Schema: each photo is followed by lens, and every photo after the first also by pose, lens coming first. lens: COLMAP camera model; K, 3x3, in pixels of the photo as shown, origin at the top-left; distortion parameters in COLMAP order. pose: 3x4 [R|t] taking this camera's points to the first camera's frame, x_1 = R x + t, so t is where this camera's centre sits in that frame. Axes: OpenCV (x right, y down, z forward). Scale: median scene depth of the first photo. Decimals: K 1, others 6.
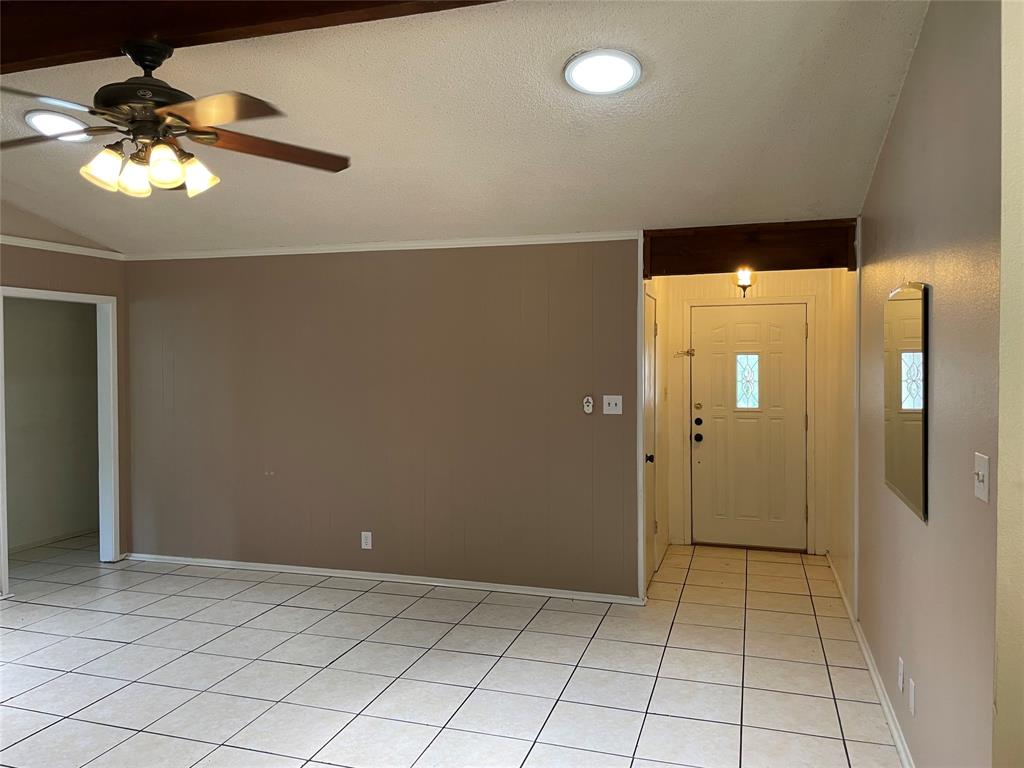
lens RADIAL K [[784.1, 0, 512.2], [0, 784.1, 375.9], [0, 0, 1]] dist [0.098776, -0.135680]
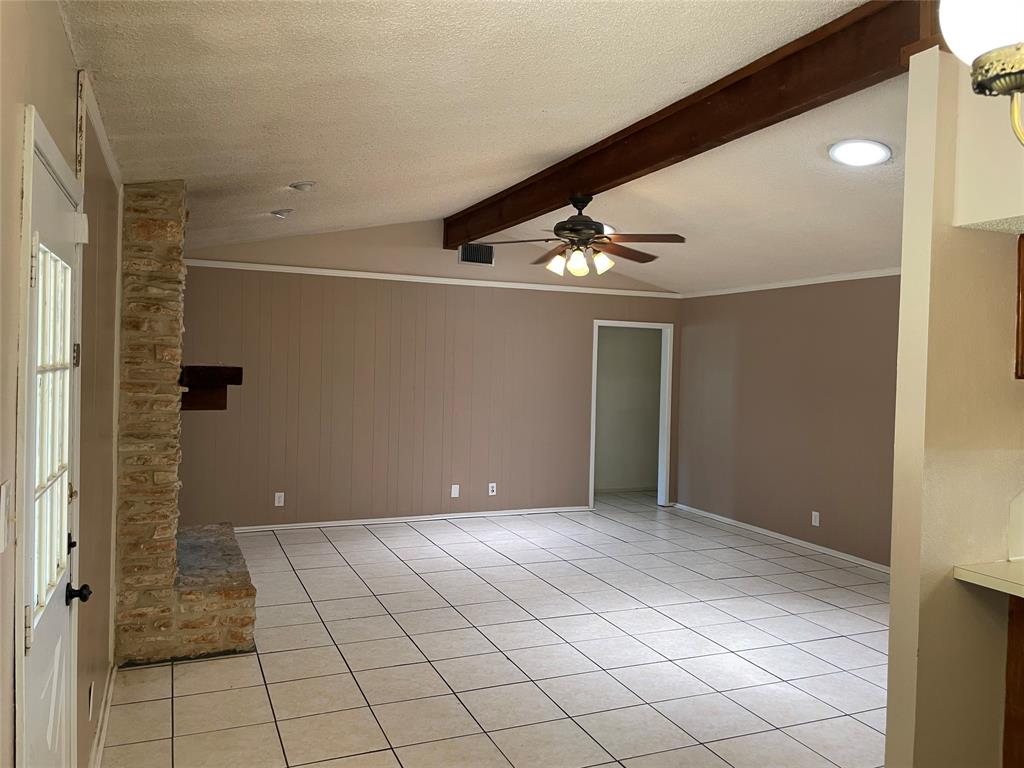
lens RADIAL K [[784.1, 0, 512.2], [0, 784.1, 375.9], [0, 0, 1]] dist [0.098776, -0.135680]
pose [[0.652698, 0.033572, -0.756874, 0.499592], [-0.049755, 0.998760, 0.001394, 0.010202], [0.755983, 0.036748, 0.653559, -0.194463]]
